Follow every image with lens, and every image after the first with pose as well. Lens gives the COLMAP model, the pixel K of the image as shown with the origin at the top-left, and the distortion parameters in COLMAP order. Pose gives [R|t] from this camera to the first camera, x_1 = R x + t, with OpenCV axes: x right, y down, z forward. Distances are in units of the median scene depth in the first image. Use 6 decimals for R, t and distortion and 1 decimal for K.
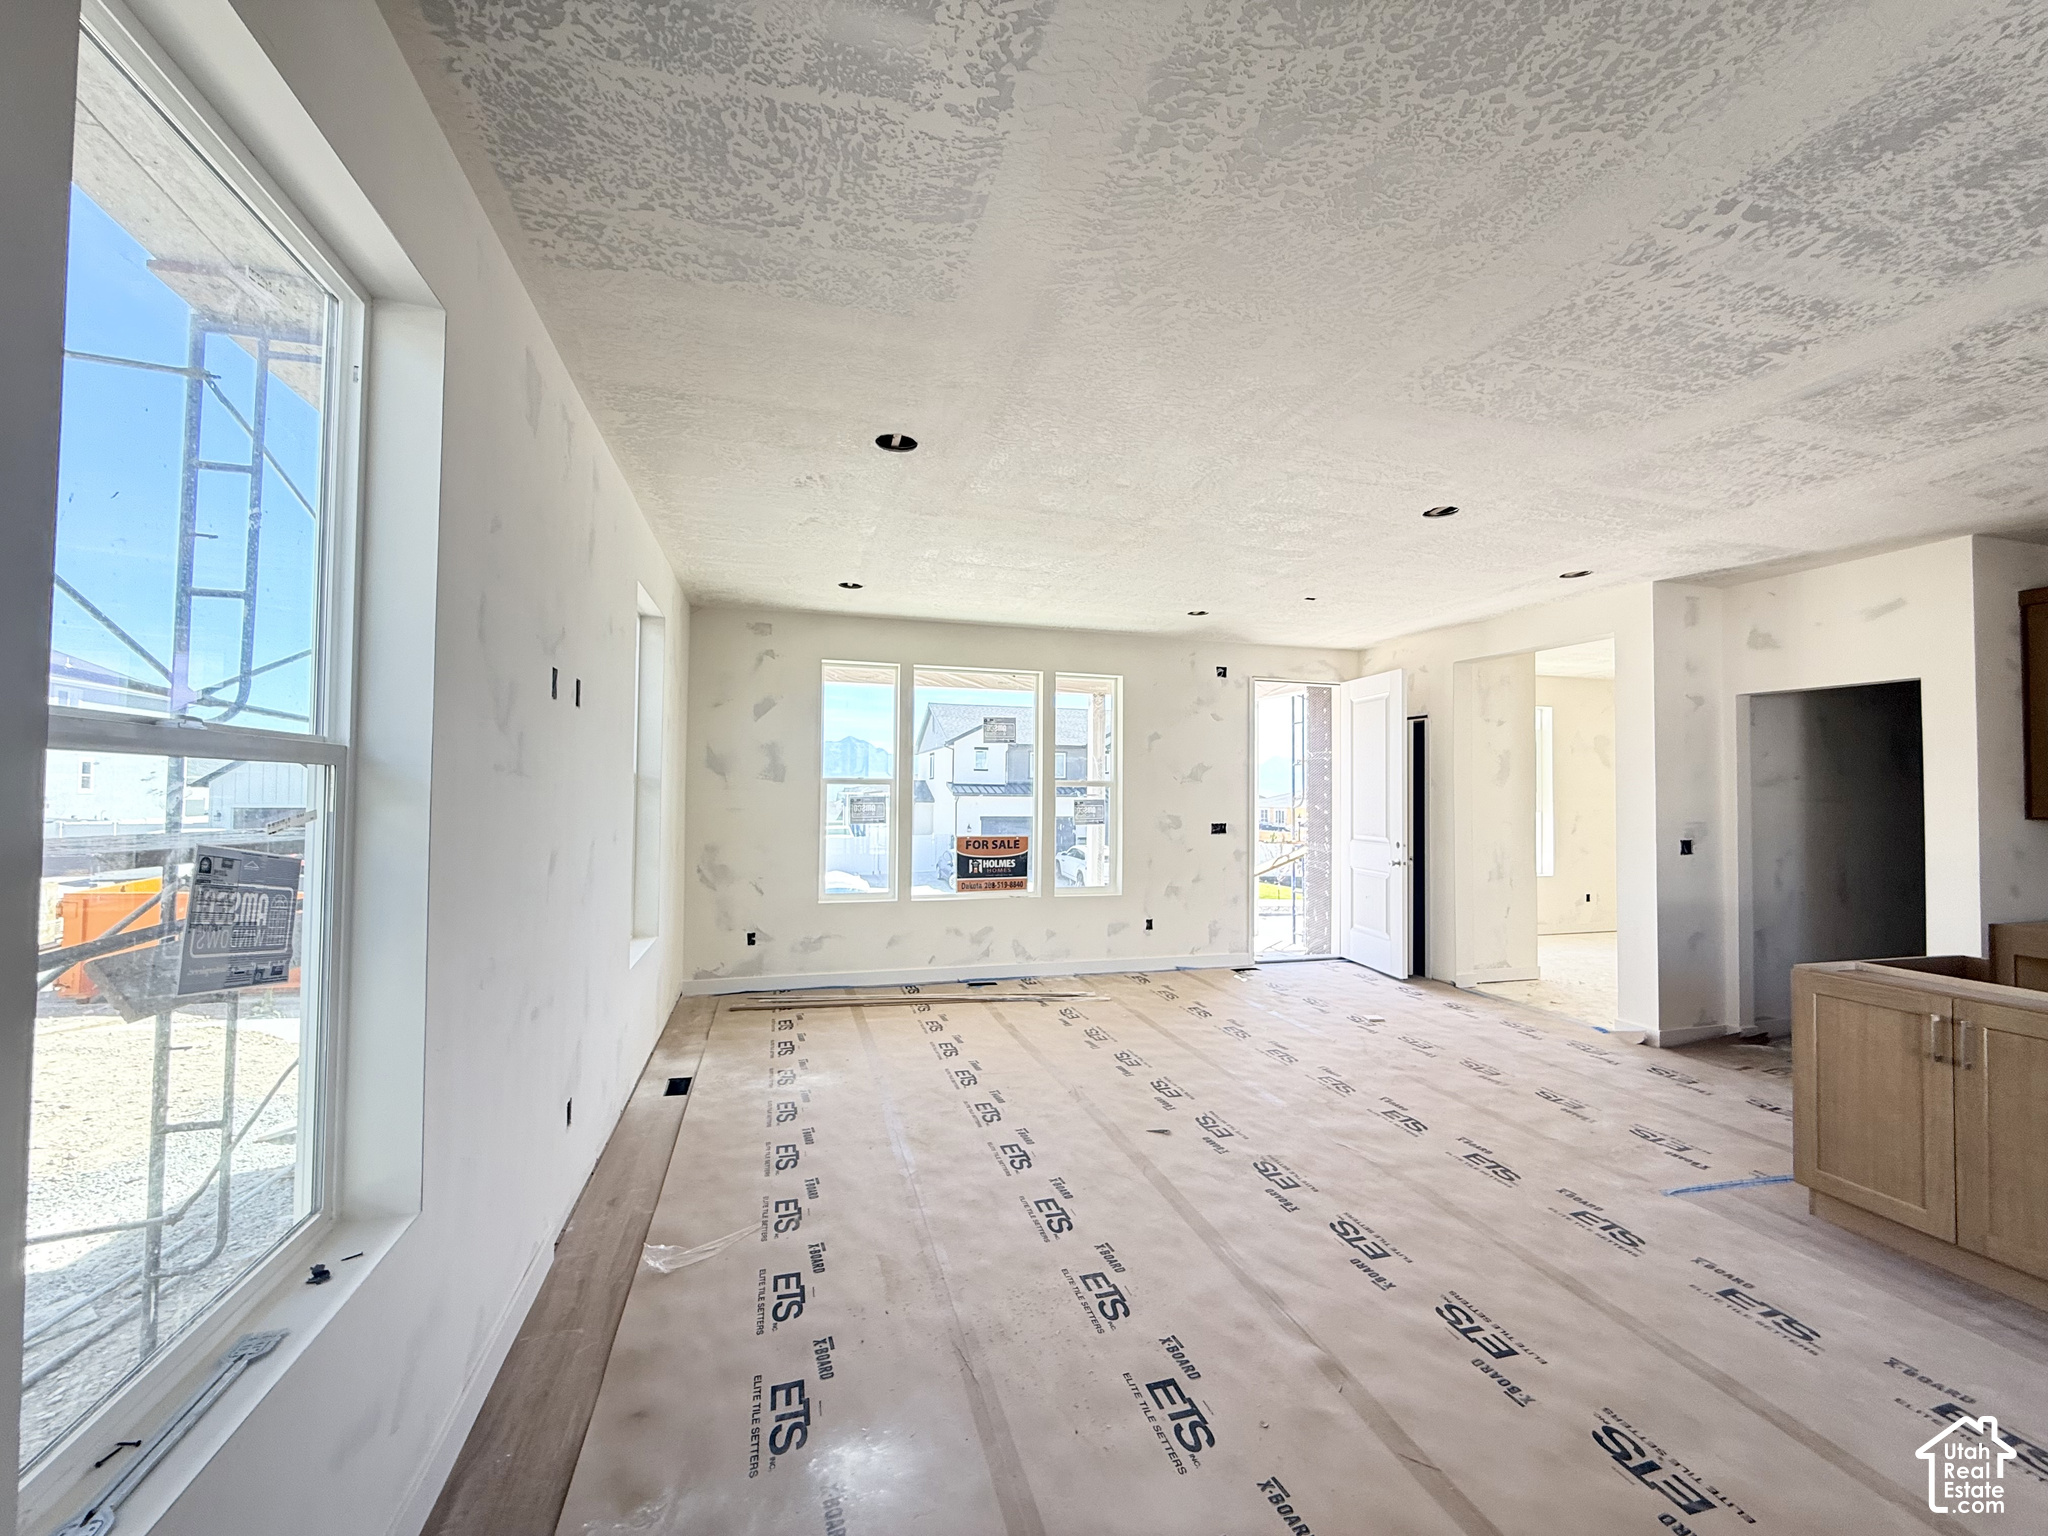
lens RADIAL K [[816.1, 0, 1016.1], [0, 816.1, 770.9], [0, 0, 1]] dist [-0.000140, -0.000017]
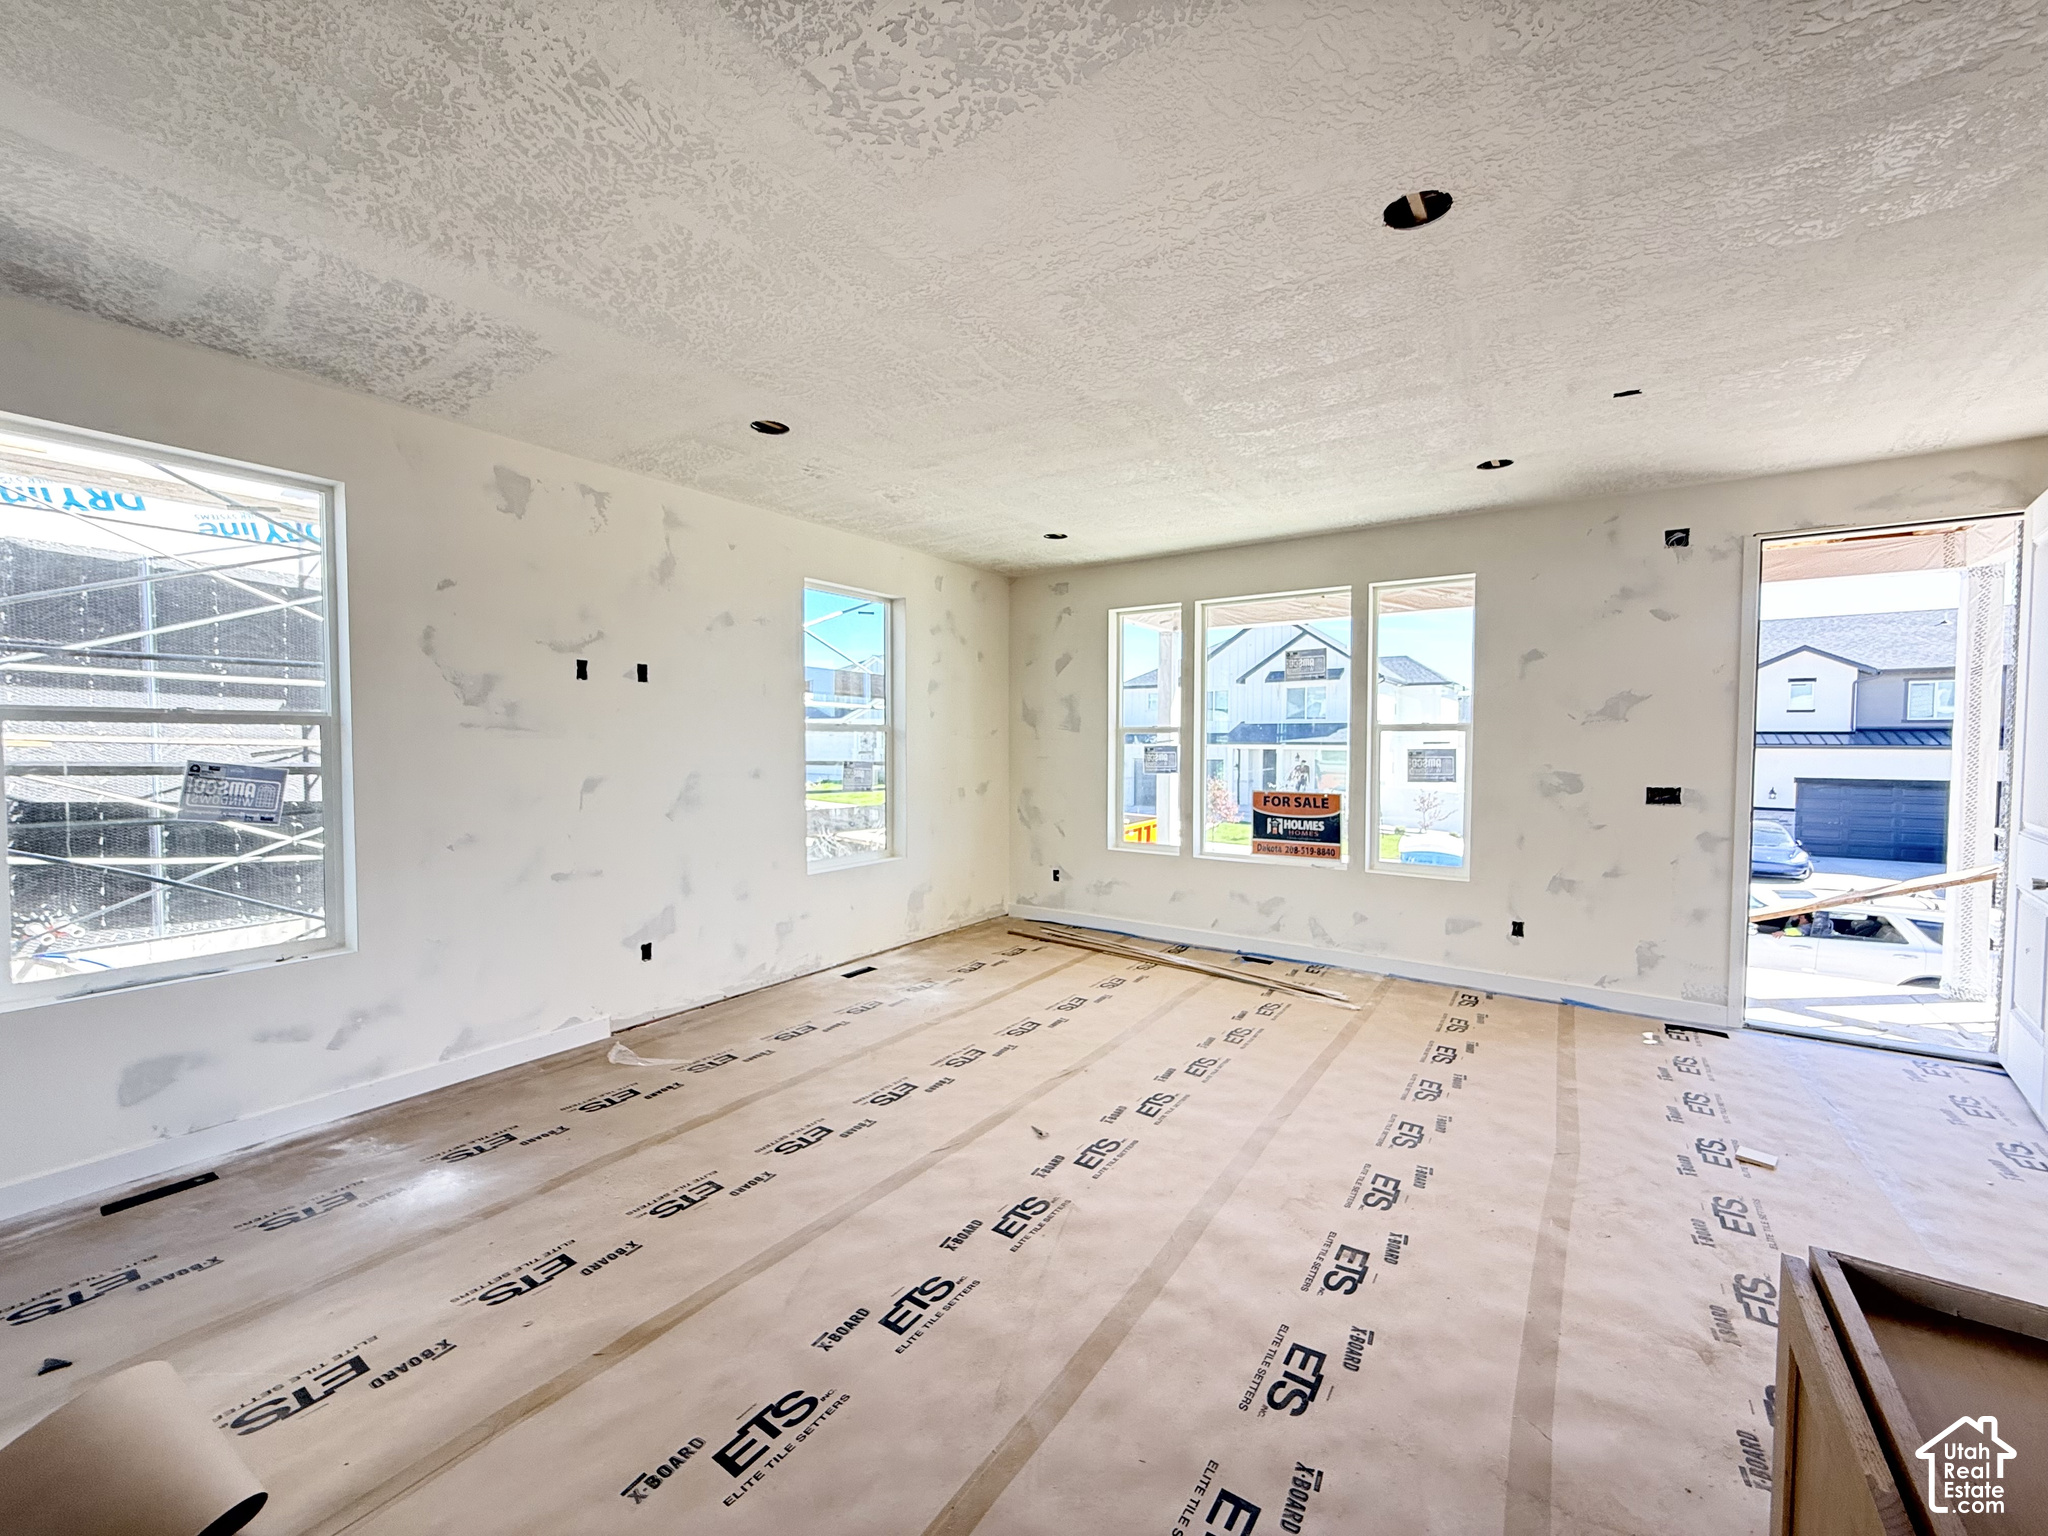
lens RADIAL K [[816.1, 0, 1020.6], [0, 816.1, 765.9], [0, 0, 1]] dist [-0.000140, -0.000017]
pose [[0.633455, 0.015091, -0.773633, 0.567818], [0.023378, 0.998980, 0.038628, 0.017792], [0.773427, -0.042555, 0.632456, 0.319412]]
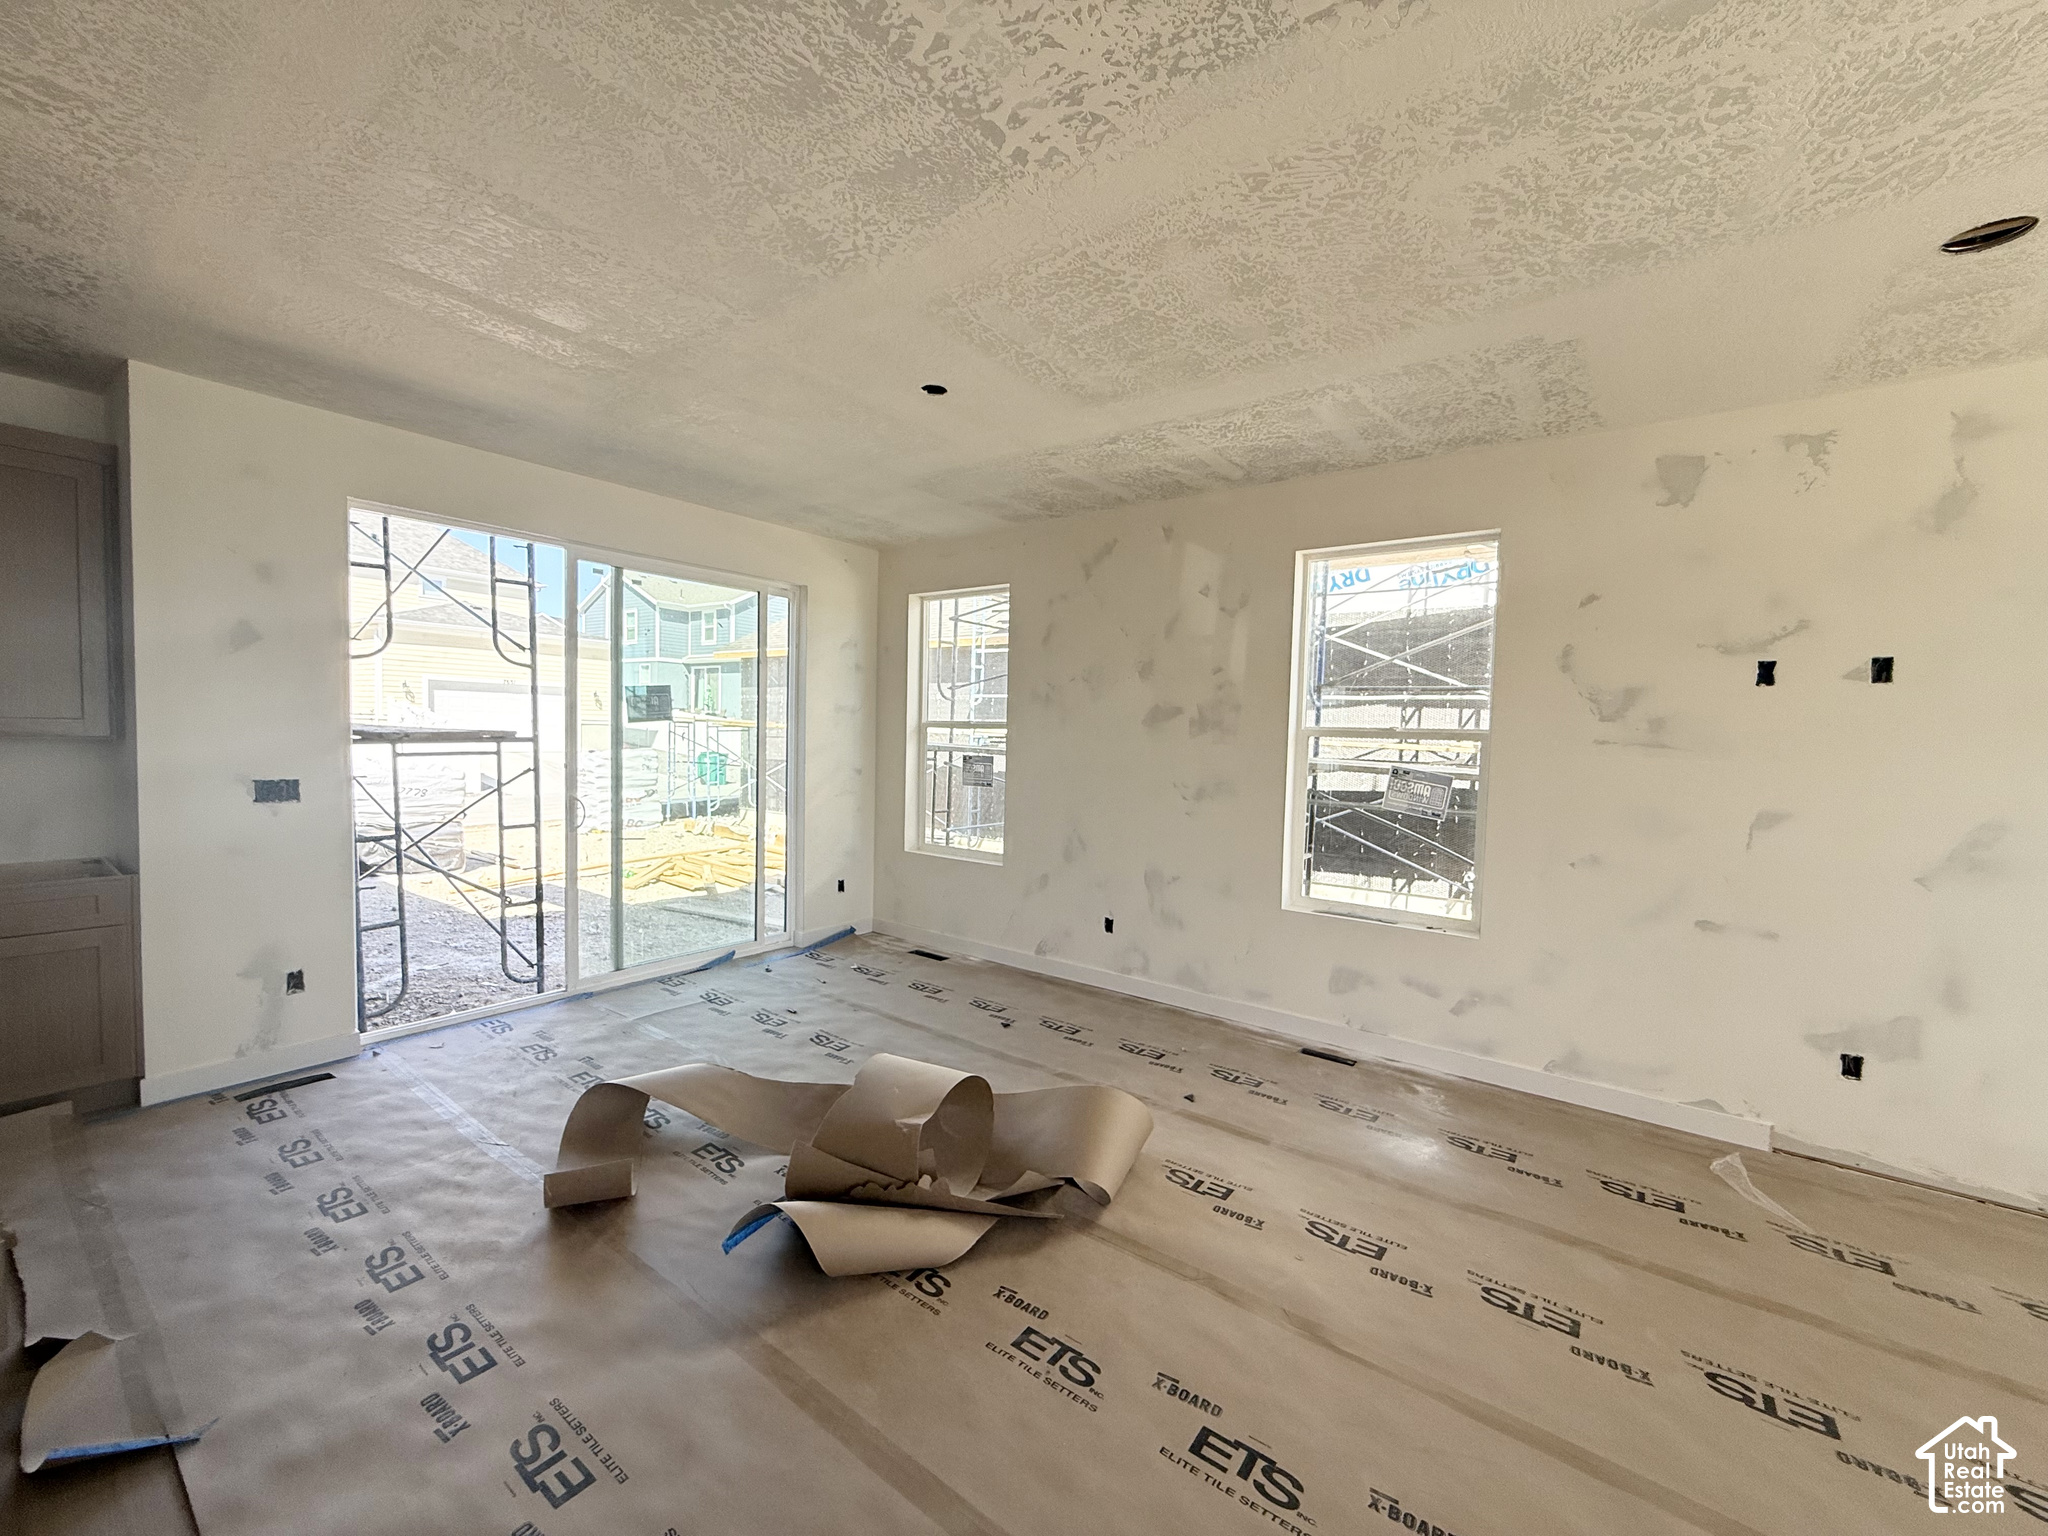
lens RADIAL K [[816.1, 0, 1018.6], [0, 816.1, 770.0], [0, 0, 1]] dist [-0.000140, -0.000017]
pose [[-0.799906, -0.001706, -0.600123, 0.516642], [-0.018316, 0.999600, 0.021572, 0.015933], [0.599845, 0.028248, -0.799617, 0.639239]]
